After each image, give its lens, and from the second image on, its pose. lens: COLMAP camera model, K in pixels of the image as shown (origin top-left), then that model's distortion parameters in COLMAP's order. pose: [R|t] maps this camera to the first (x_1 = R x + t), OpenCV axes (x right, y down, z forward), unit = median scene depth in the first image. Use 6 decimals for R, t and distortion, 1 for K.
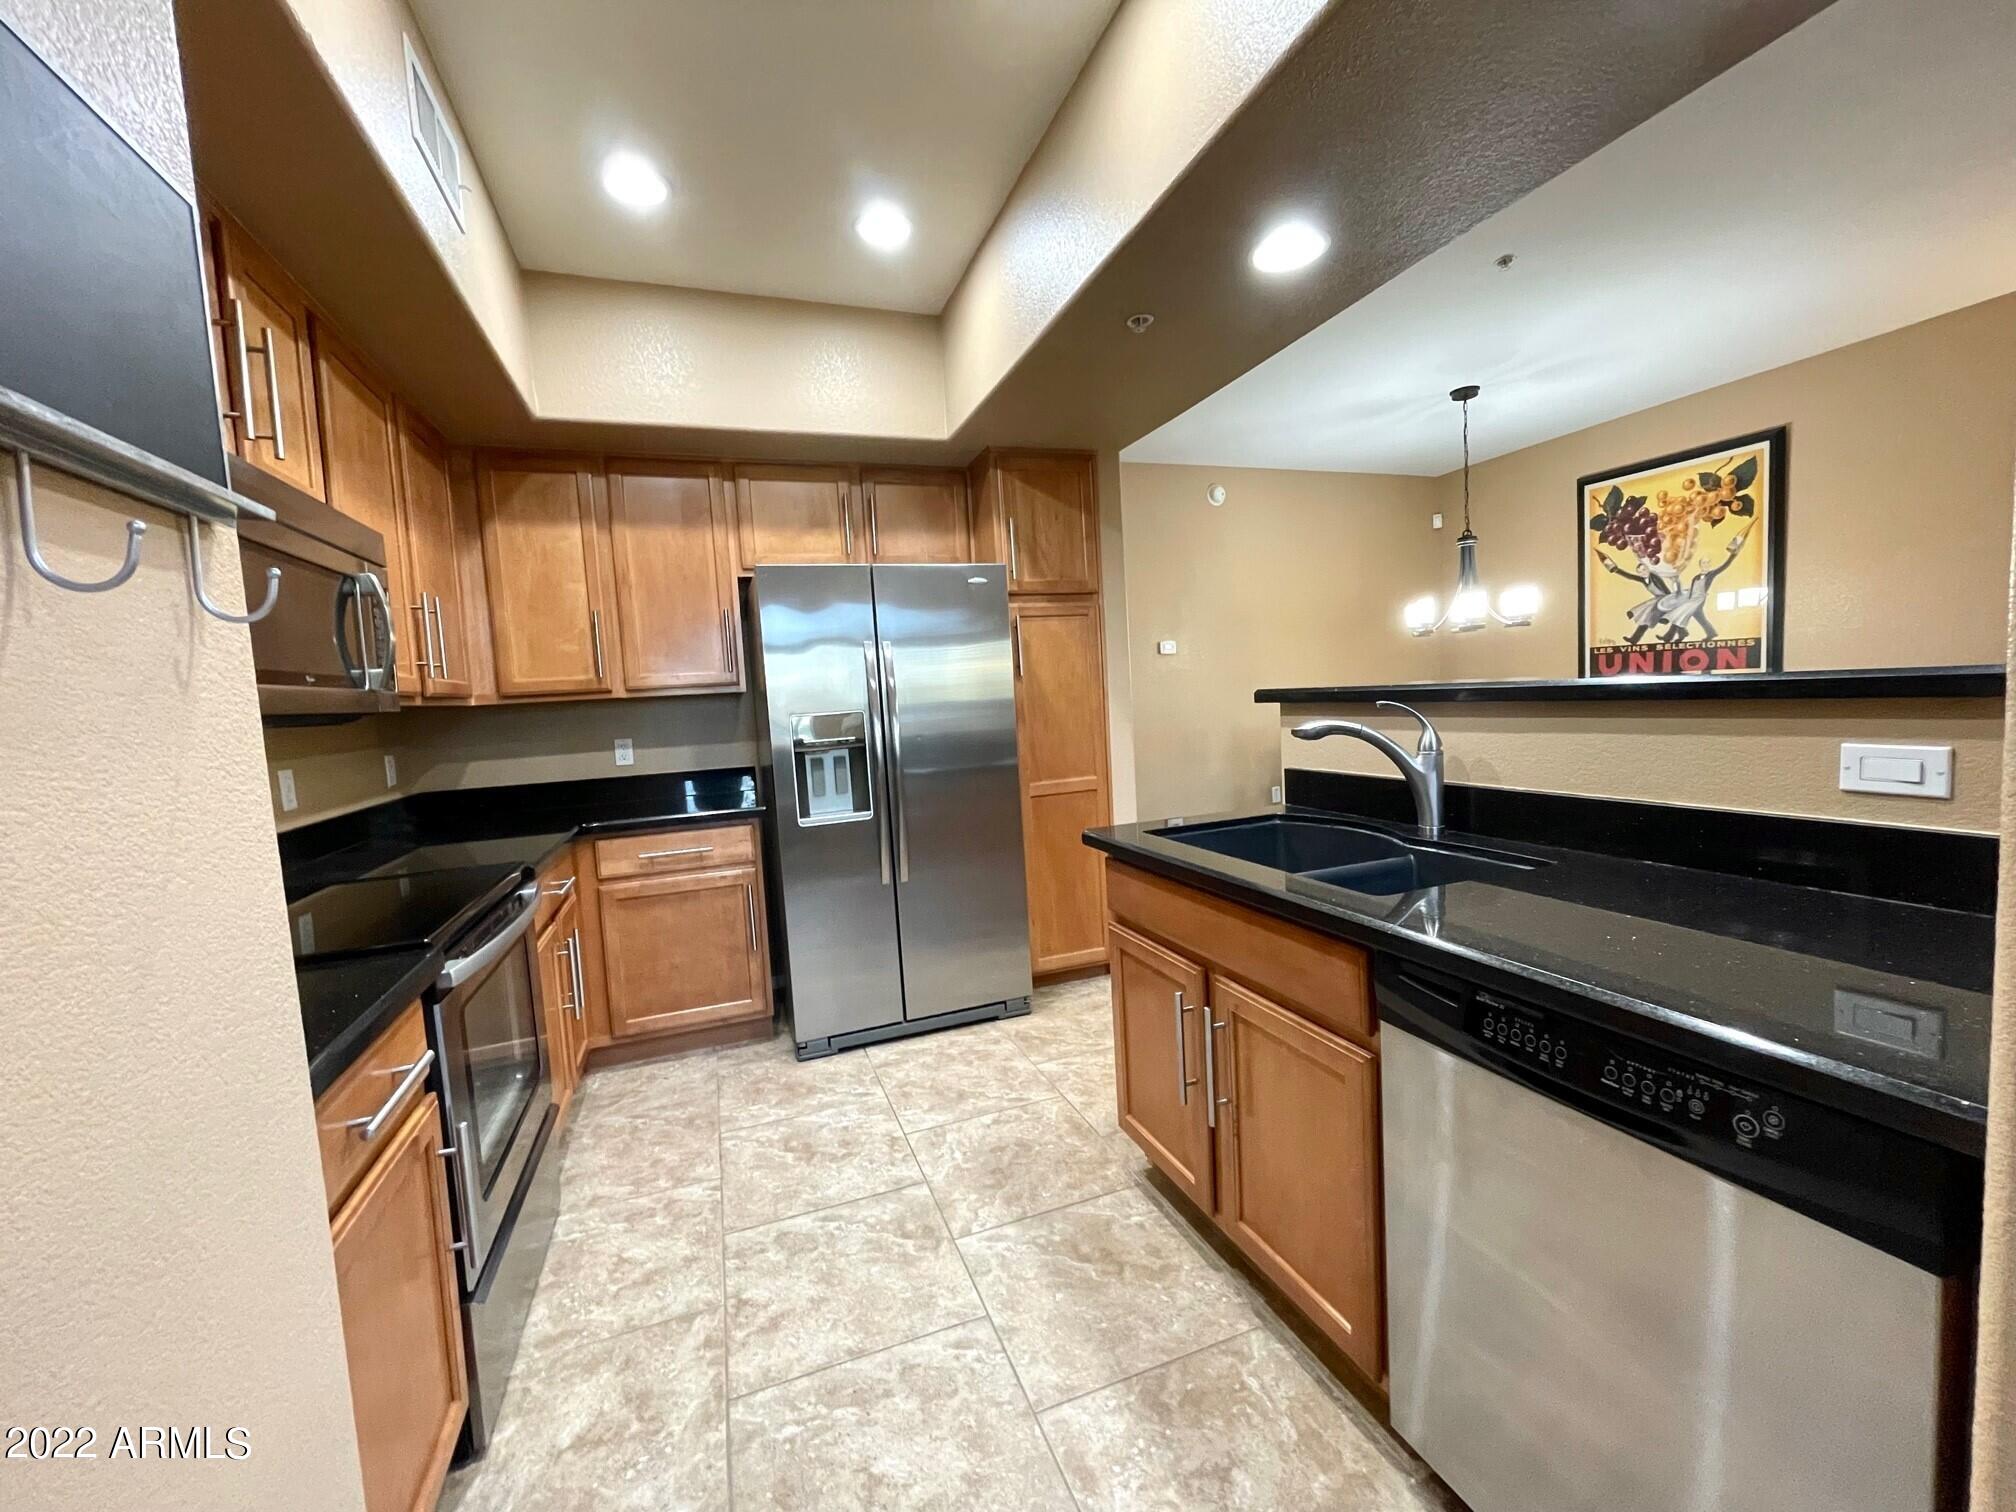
lens RADIAL K [[812.2, 0, 1008.0], [0, 812.2, 756.0], [0, 0, 1]] dist [-0.003280, 0.000468]
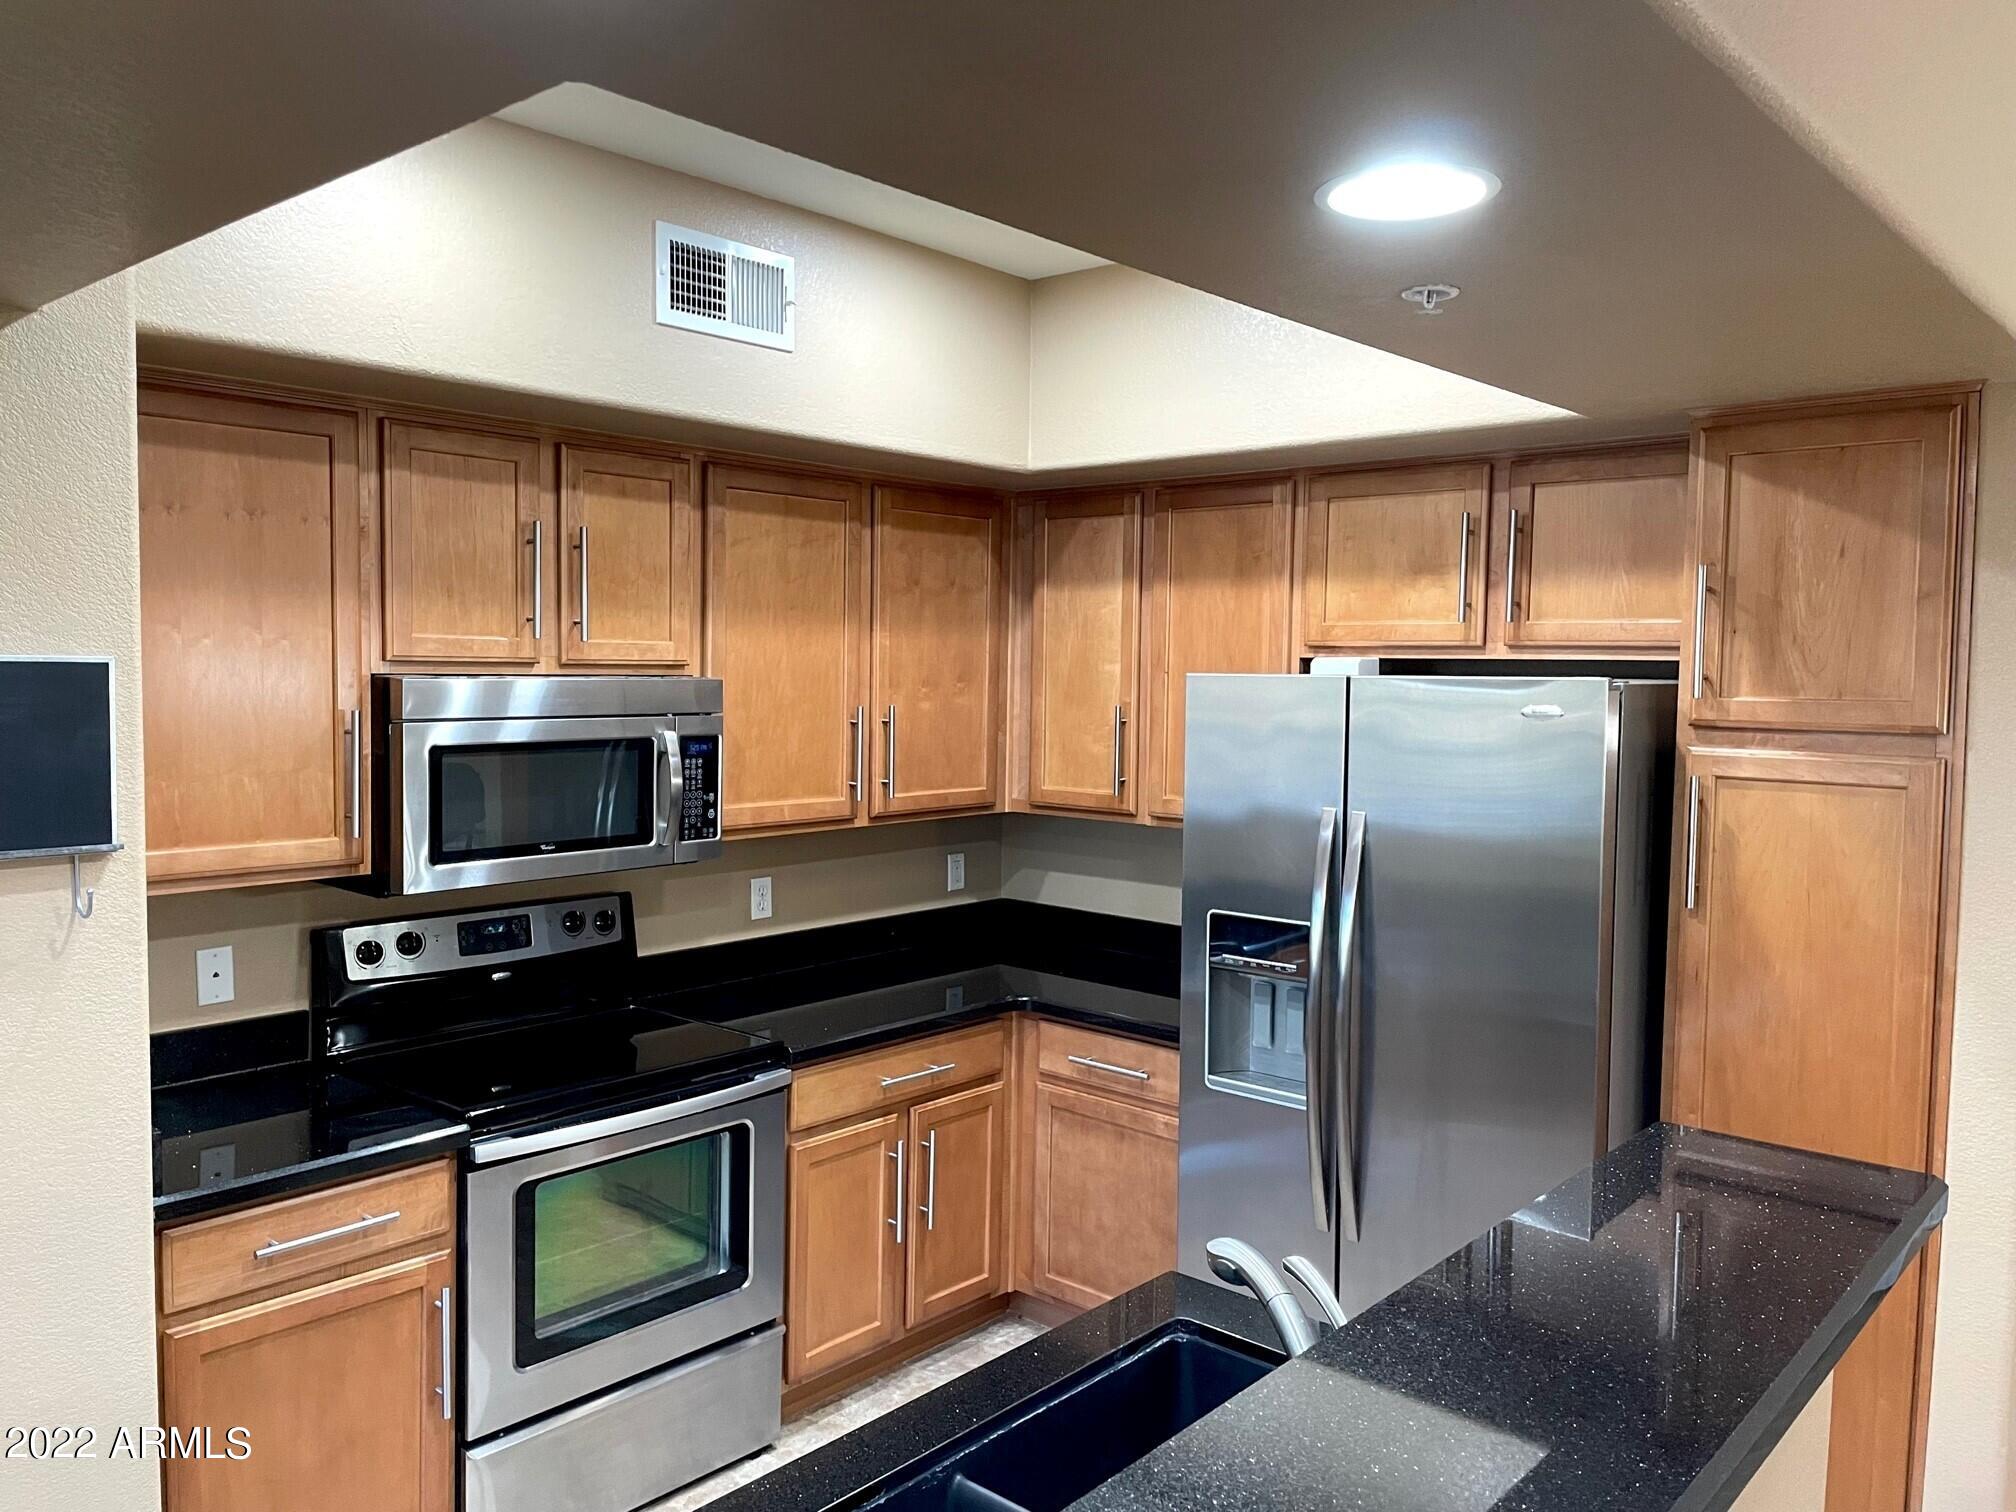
lens RADIAL K [[1524.8, 0, 994.5], [0, 1524.8, 739.1], [0, 0, 1]] dist [0.057823, -0.005935]
pose [[0.448950, 0.110933, -0.886644, 0.649980], [-0.108232, 0.991709, 0.069275, -0.230210], [0.886978, 0.064863, 0.457234, 0.281611]]
